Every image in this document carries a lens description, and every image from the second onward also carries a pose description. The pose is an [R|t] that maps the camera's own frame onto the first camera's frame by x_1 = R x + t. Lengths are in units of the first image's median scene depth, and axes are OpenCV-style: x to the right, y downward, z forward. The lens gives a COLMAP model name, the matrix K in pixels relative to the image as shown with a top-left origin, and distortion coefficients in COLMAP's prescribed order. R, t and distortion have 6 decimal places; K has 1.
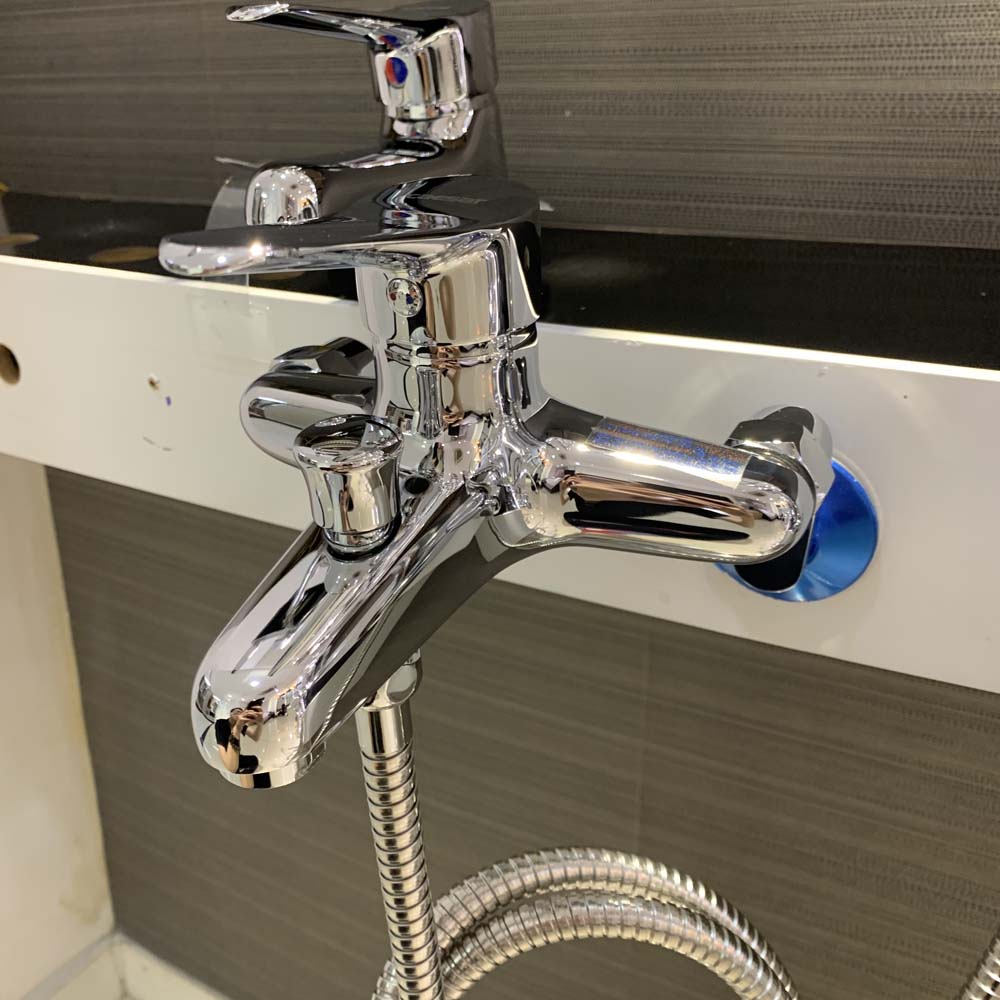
lens RADIAL K [[1030.5, 0, 494.0], [0, 1030.5, 493.5], [0, 0, 1]] dist [0.004630, 0.000000]
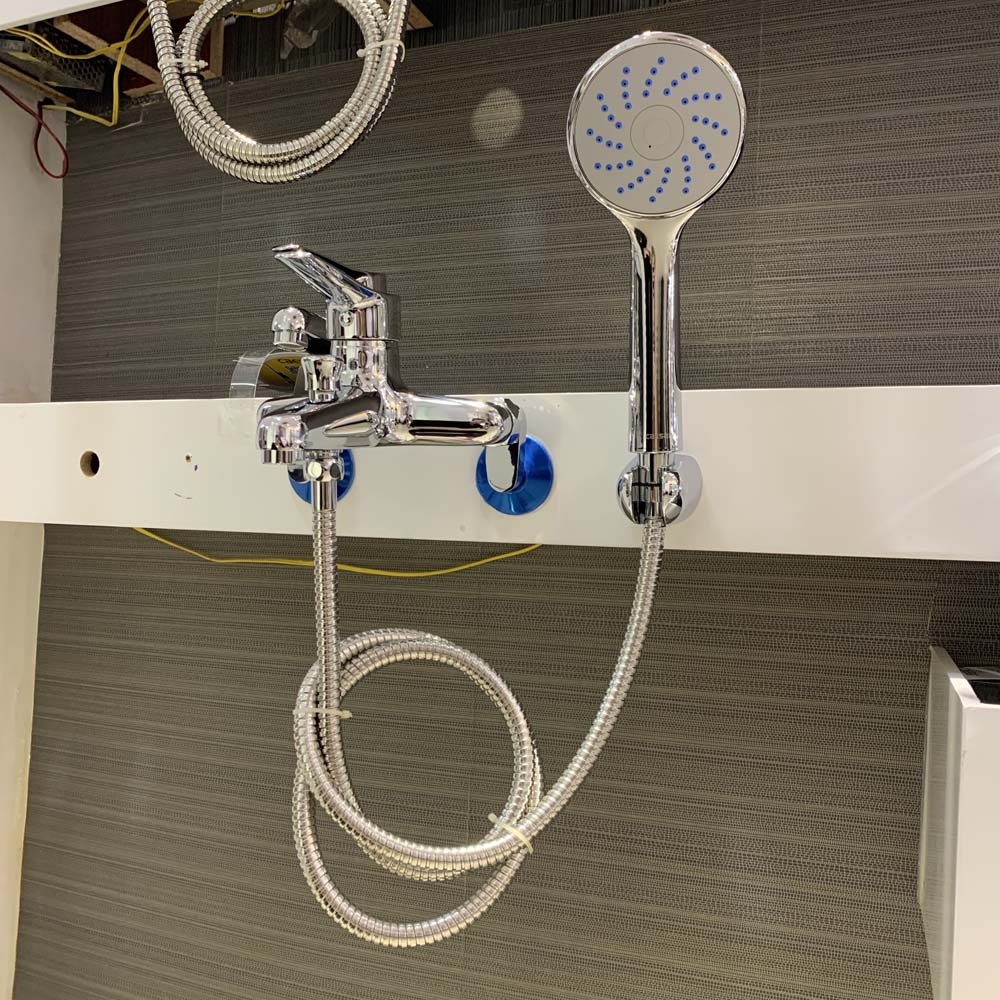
lens RADIAL K [[1030.5, 0, 492.6], [0, 1030.5, 495.8], [0, 0, 1]] dist [0.004630, 0.000000]
pose [[0.992881, 0.048016, 0.109001, 0.005863], [-0.004160, 0.928564, -0.371149, 0.628030], [-0.119036, 0.368053, 0.922154, -0.713574]]
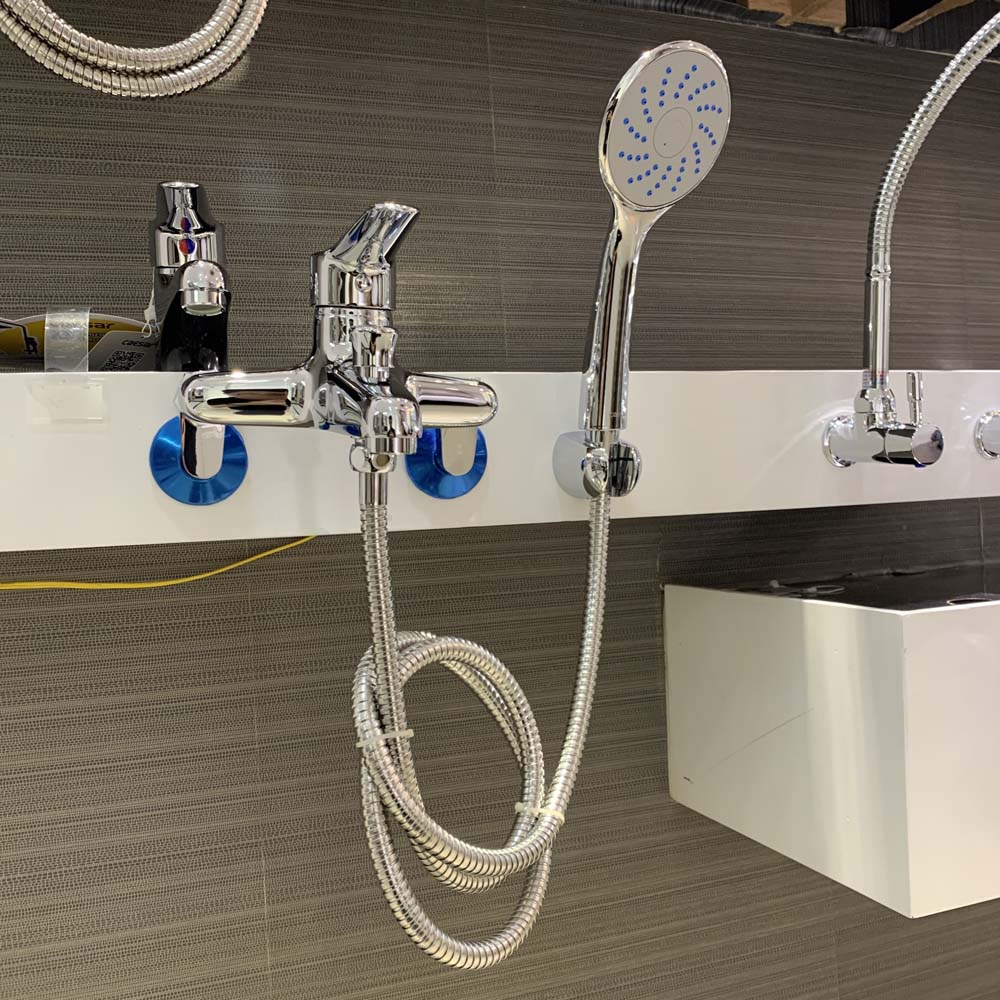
lens RADIAL K [[1030.5, 0, 494.9], [0, 1030.5, 493.6], [0, 0, 1]] dist [0.004630, 0.000000]
pose [[0.678701, -0.017493, 0.734206, -0.859953], [0.288836, 0.925512, -0.244950, 0.451251], [-0.675232, 0.378313, 0.633199, -0.254871]]
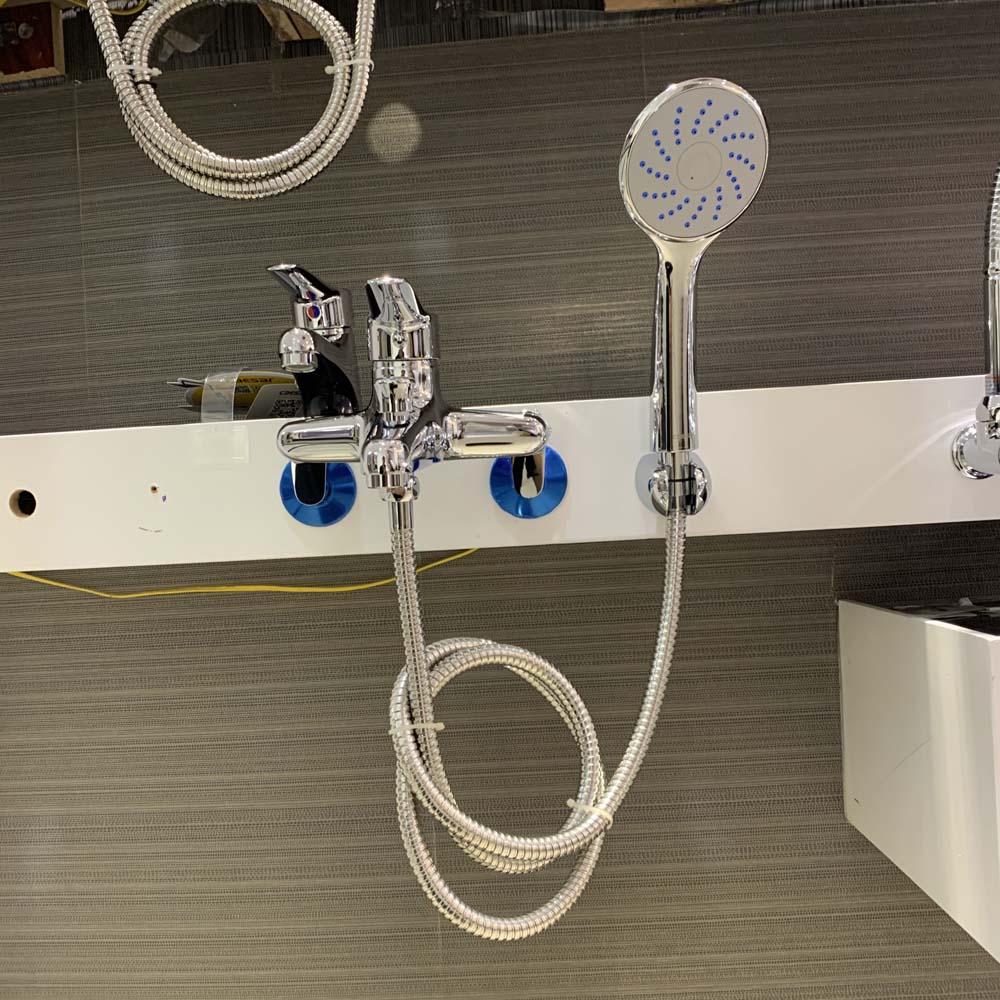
lens RADIAL K [[1030.5, 0, 490.8], [0, 1030.5, 496.6], [0, 0, 1]] dist [0.004630, 0.000000]
pose [[0.908354, -0.030372, 0.417097, -0.547376], [0.185549, 0.923086, -0.336874, 0.585521], [-0.374785, 0.383393, 0.844124, -0.647455]]
